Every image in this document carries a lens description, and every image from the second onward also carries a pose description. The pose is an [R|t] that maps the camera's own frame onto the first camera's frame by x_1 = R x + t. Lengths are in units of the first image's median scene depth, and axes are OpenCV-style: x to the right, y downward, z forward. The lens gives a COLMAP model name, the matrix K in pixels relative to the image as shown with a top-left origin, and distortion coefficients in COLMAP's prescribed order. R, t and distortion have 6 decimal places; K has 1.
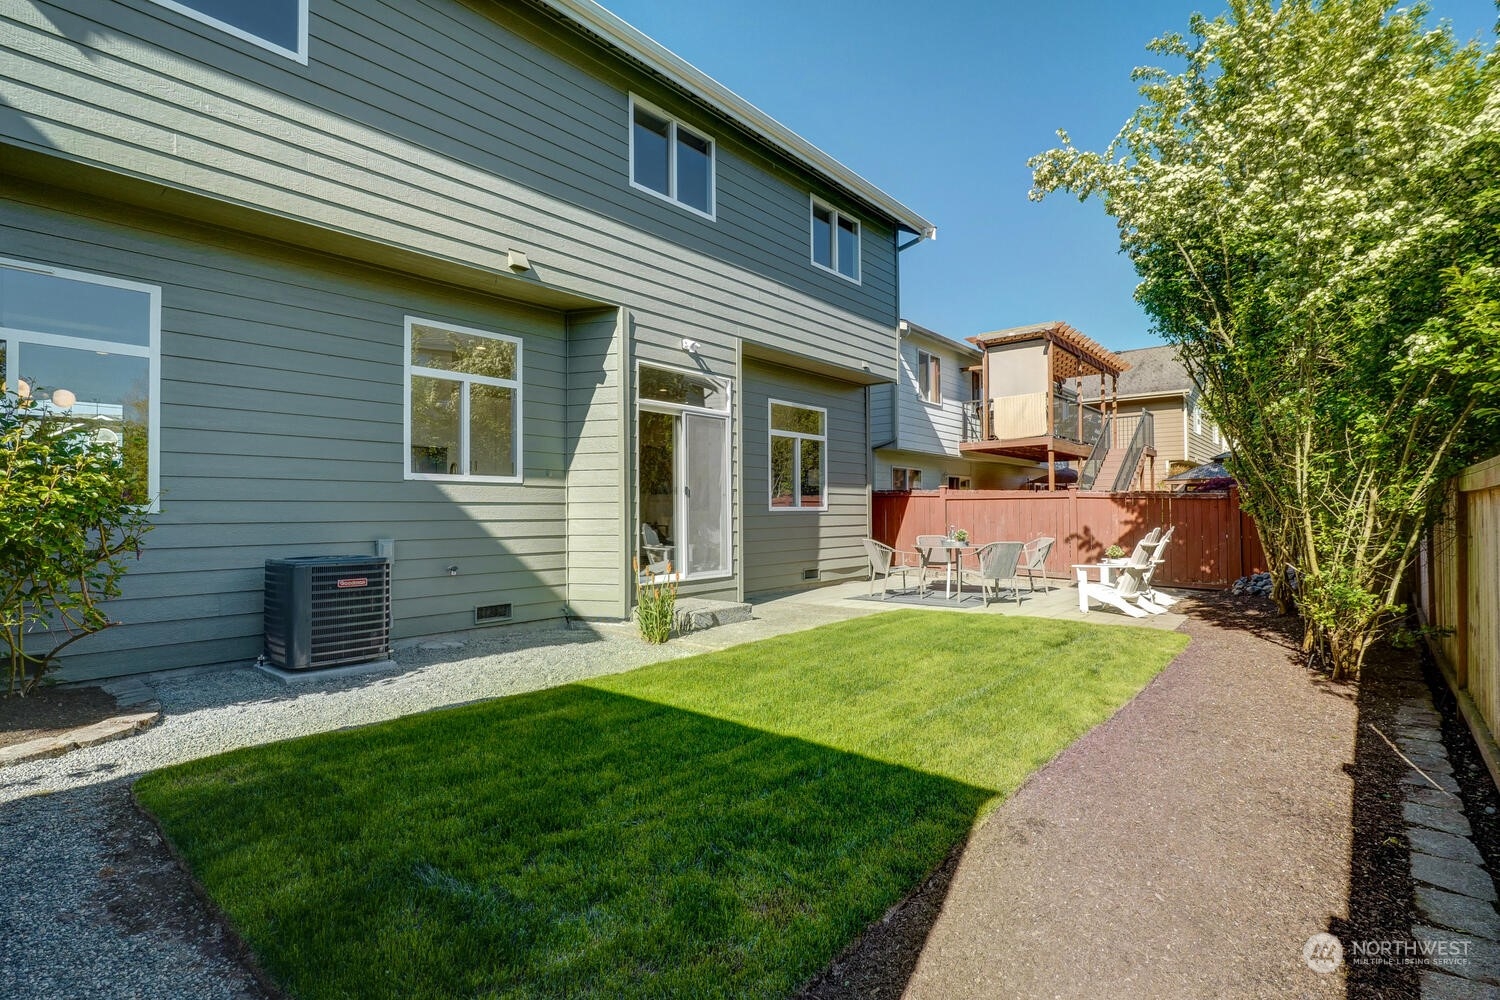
lens RADIAL K [[691.9, 0, 752.1], [0, 691.9, 503.7], [0, 0, 1]] dist [-0.001503, -0.000075]
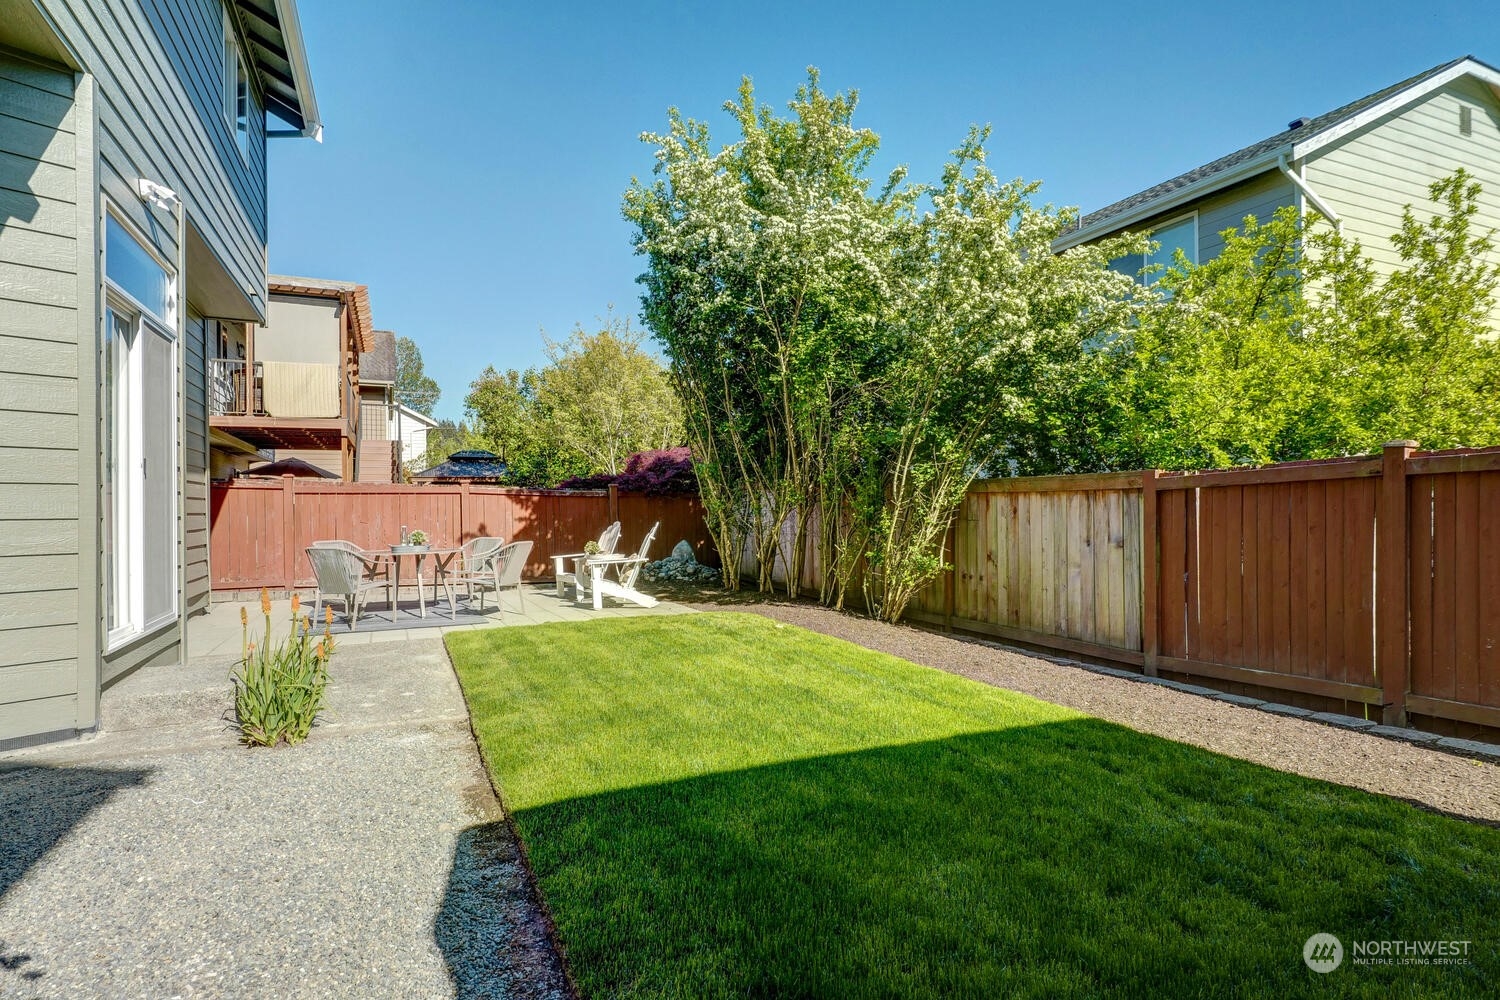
lens RADIAL K [[779.3, 0, 749.0], [0, 779.3, 500.8], [0, 0, 1]] dist [-0.003986, -0.000598]
pose [[0.414544, 0.004547, 0.910018, -0.326646], [-0.002708, 0.999989, -0.003763, 0.004345], [-0.910025, -0.000904, 0.414552, 0.255448]]
